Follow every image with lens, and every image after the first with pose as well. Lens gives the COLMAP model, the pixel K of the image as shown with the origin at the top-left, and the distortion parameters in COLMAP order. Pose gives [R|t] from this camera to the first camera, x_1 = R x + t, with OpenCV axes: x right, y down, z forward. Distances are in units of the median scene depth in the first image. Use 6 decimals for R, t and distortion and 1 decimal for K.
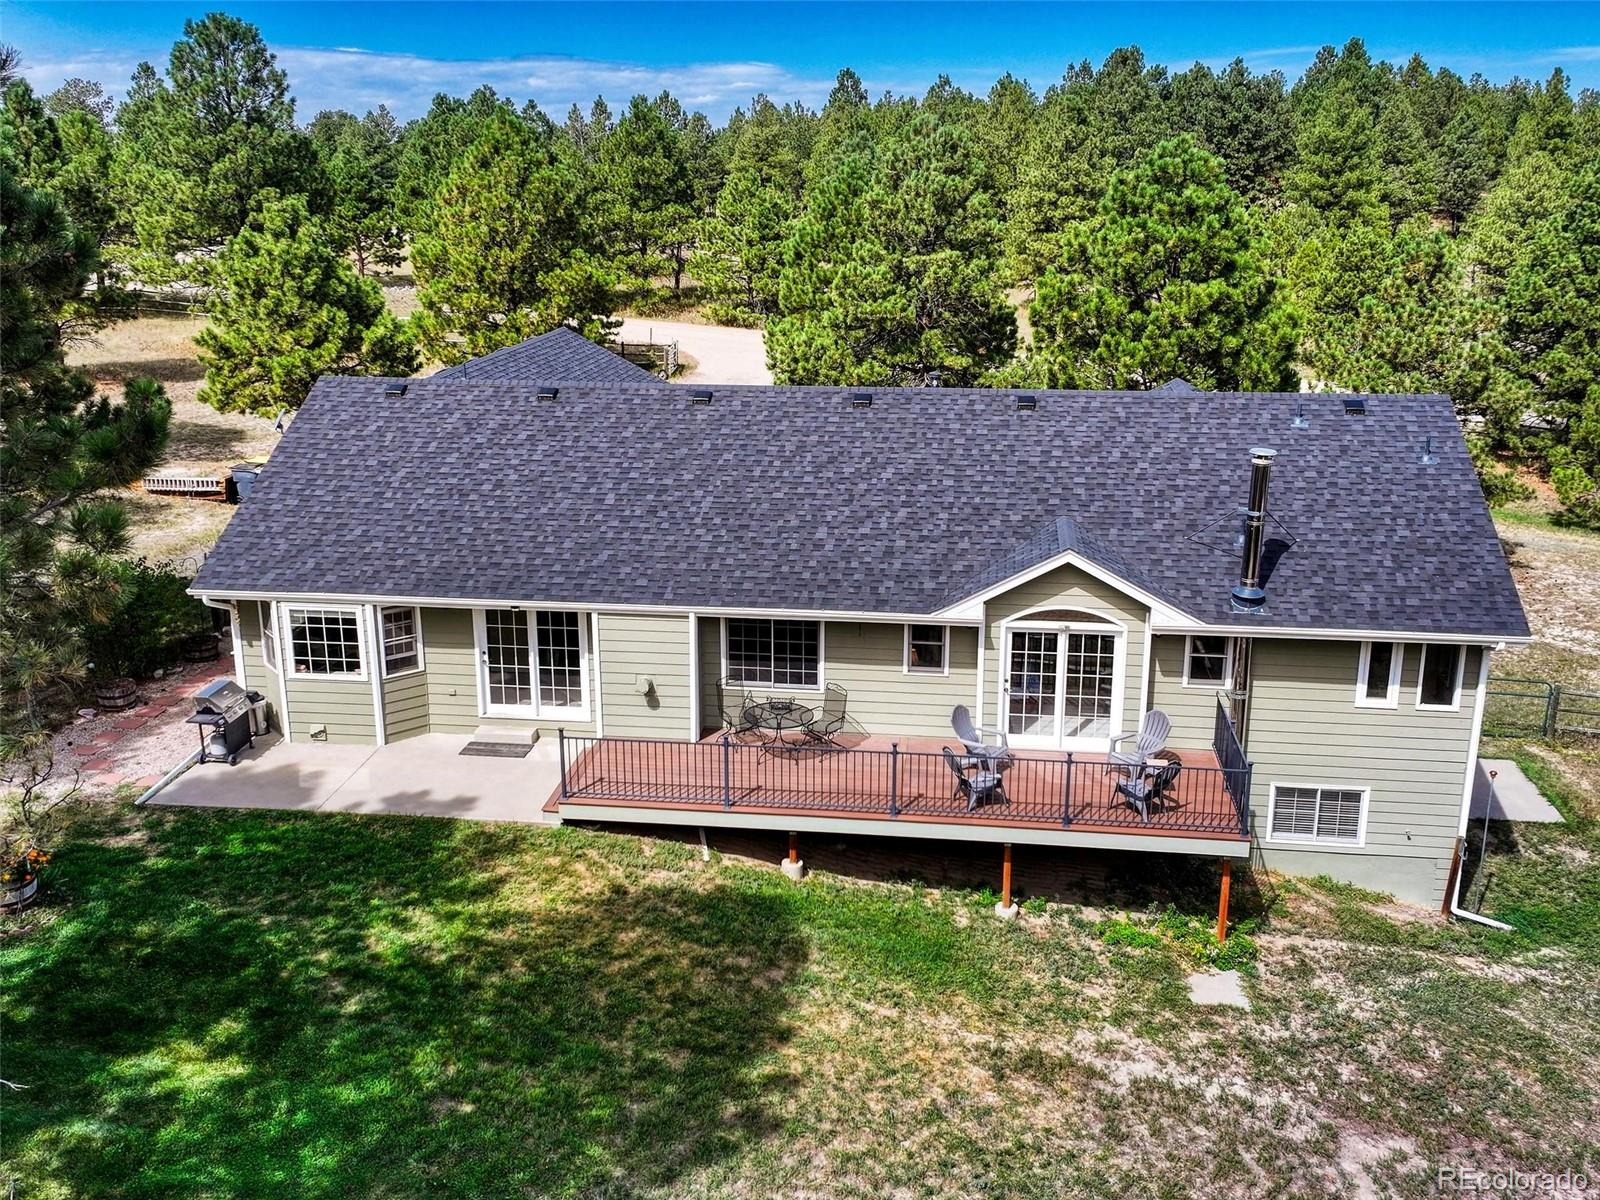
lens RADIAL K [[1535.1, 0, 804.7], [0, 1535.1, 596.6], [0, 0, 1]] dist [0.039317, 0.000000]
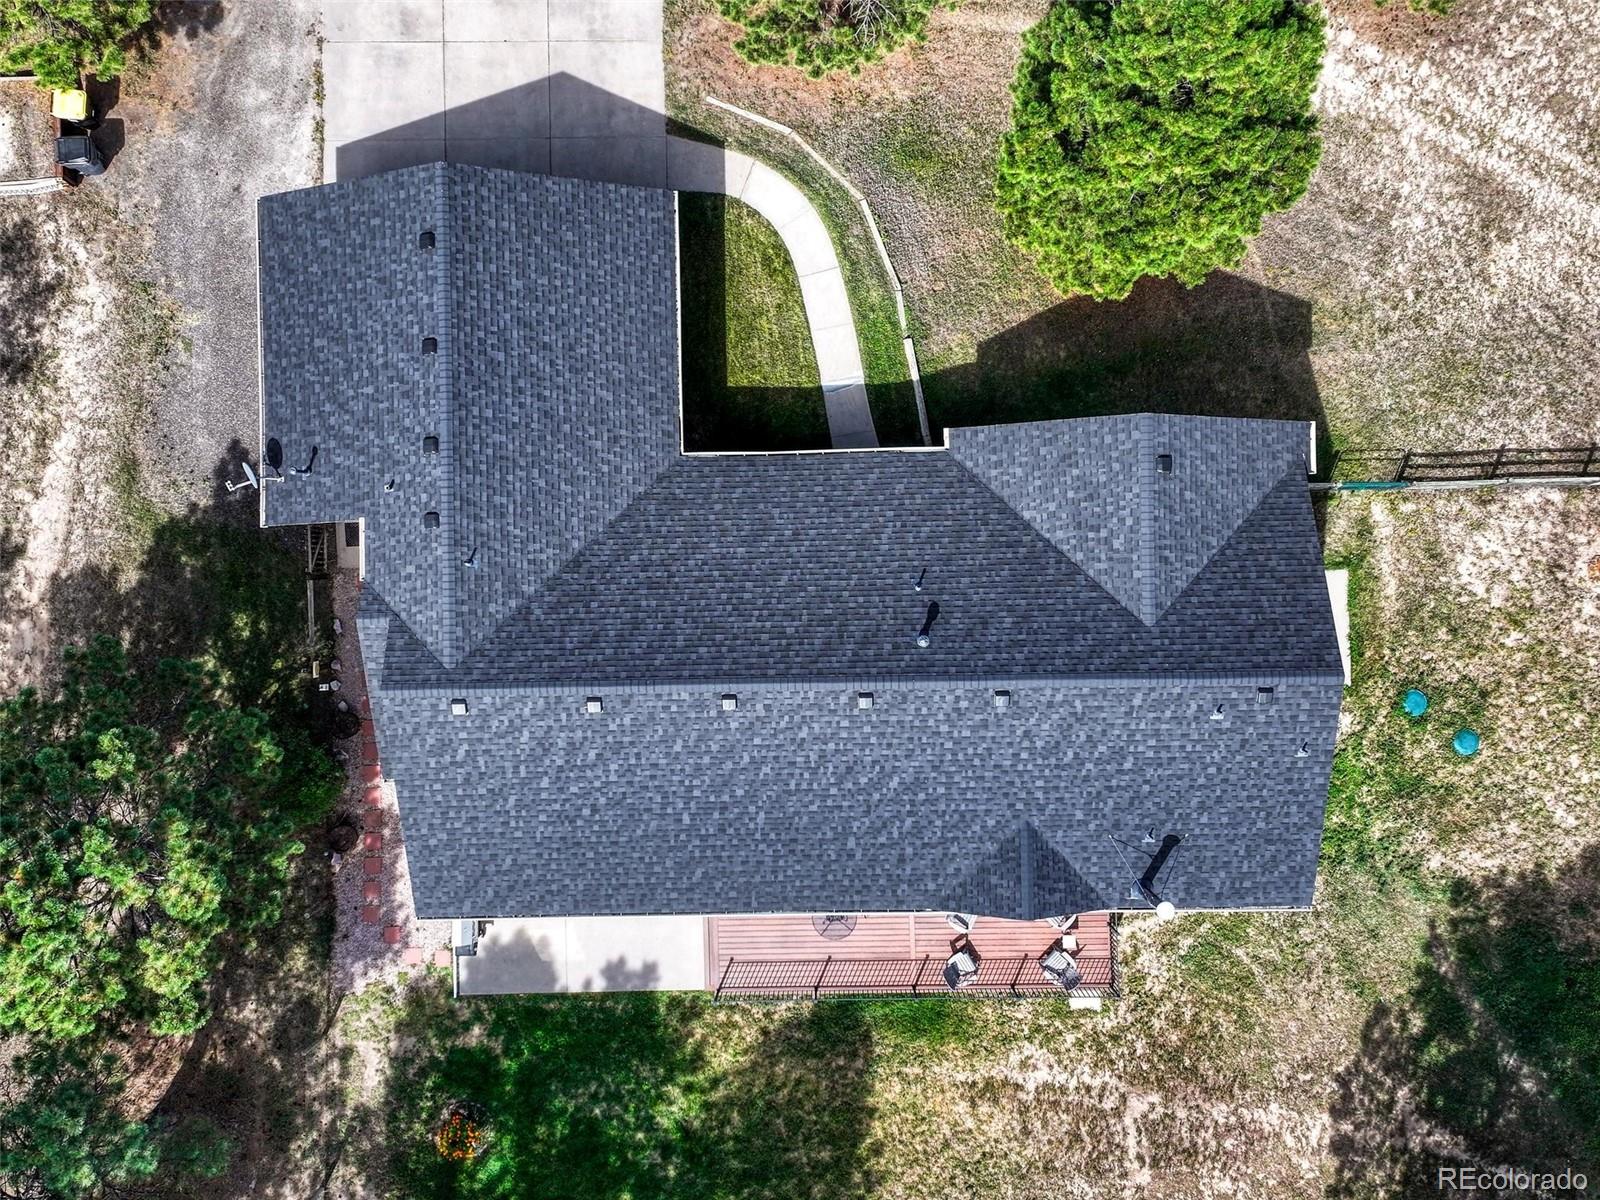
lens RADIAL K [[1535.1, 0, 800.8], [0, 1535.1, 598.2], [0, 0, 1]] dist [0.039317, 0.000000]
pose [[0.989065, -0.146951, -0.012484, 0.017188], [0.051941, 0.267859, 0.962057, -1.566129], [-0.138032, -0.952185, 0.272562, 0.915554]]
